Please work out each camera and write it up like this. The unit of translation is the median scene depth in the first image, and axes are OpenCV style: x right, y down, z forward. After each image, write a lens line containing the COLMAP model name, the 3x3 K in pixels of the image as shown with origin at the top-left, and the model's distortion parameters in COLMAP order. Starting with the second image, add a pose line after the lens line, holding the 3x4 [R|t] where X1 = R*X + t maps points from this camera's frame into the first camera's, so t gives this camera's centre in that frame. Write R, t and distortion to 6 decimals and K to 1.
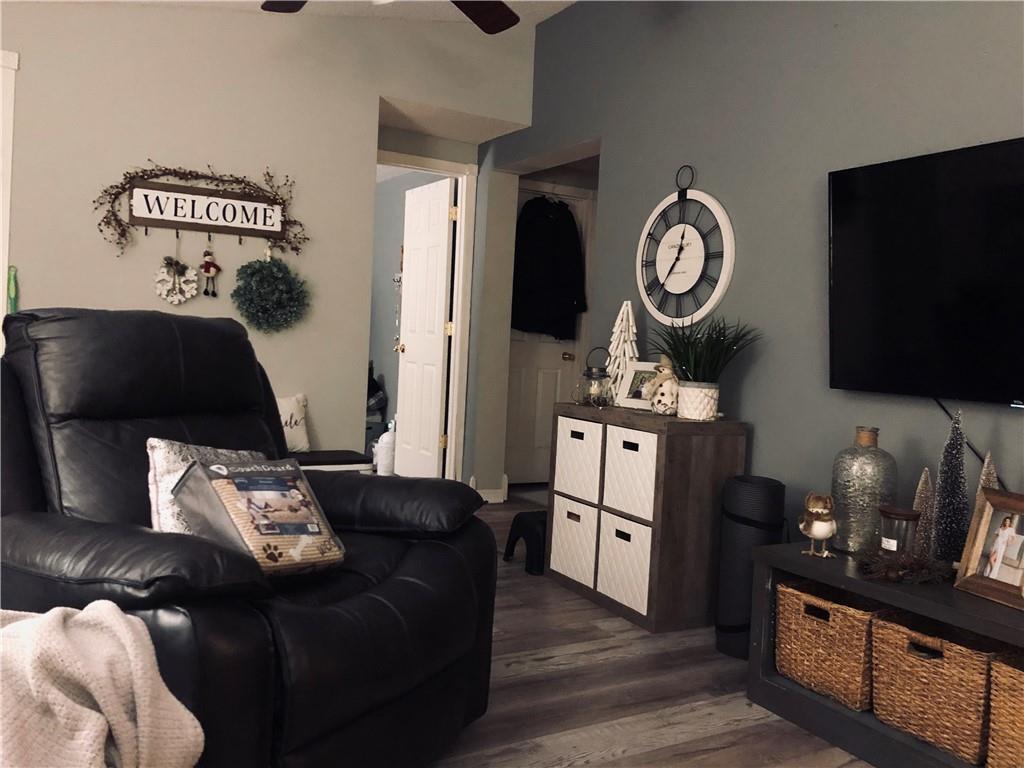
lens RADIAL K [[833.2, 0, 513.4], [0, 833.2, 382.7], [0, 0, 1]] dist [0.018193, -0.024551]
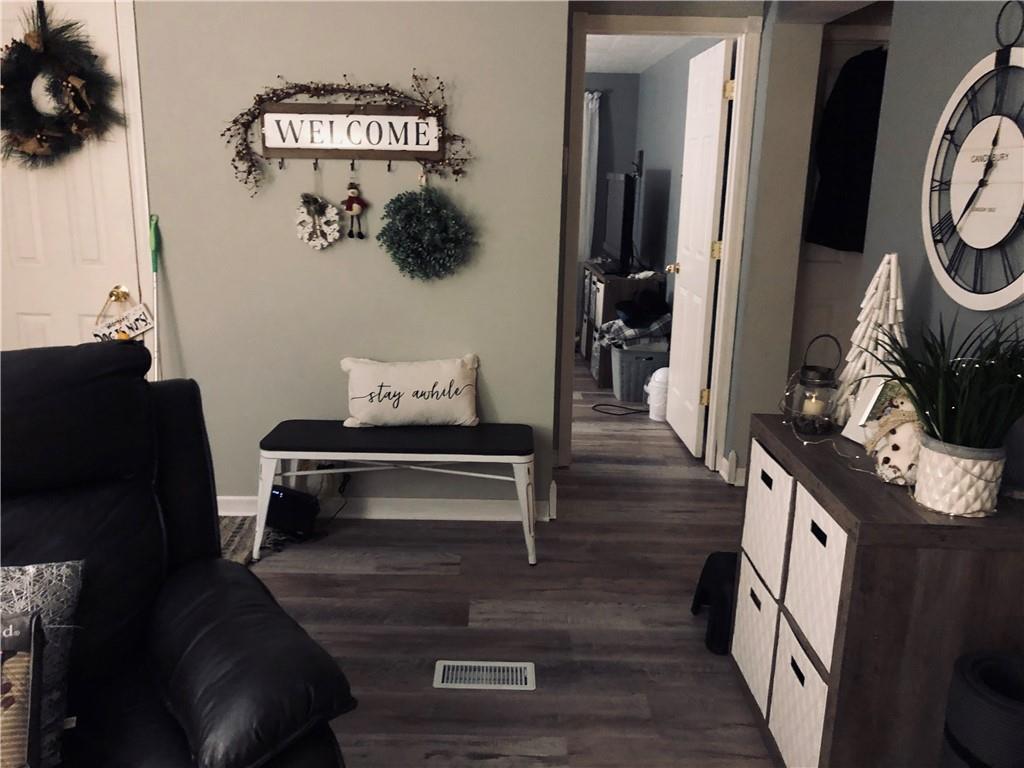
lens RADIAL K [[833.2, 0, 510.9], [0, 833.2, 384.8], [0, 0, 1]] dist [0.018193, -0.024551]
pose [[0.870761, 0.087046, -0.483940, 0.190600], [-0.003666, 0.985328, 0.170634, -0.104155], [0.491692, -0.146807, 0.858304, 0.345979]]
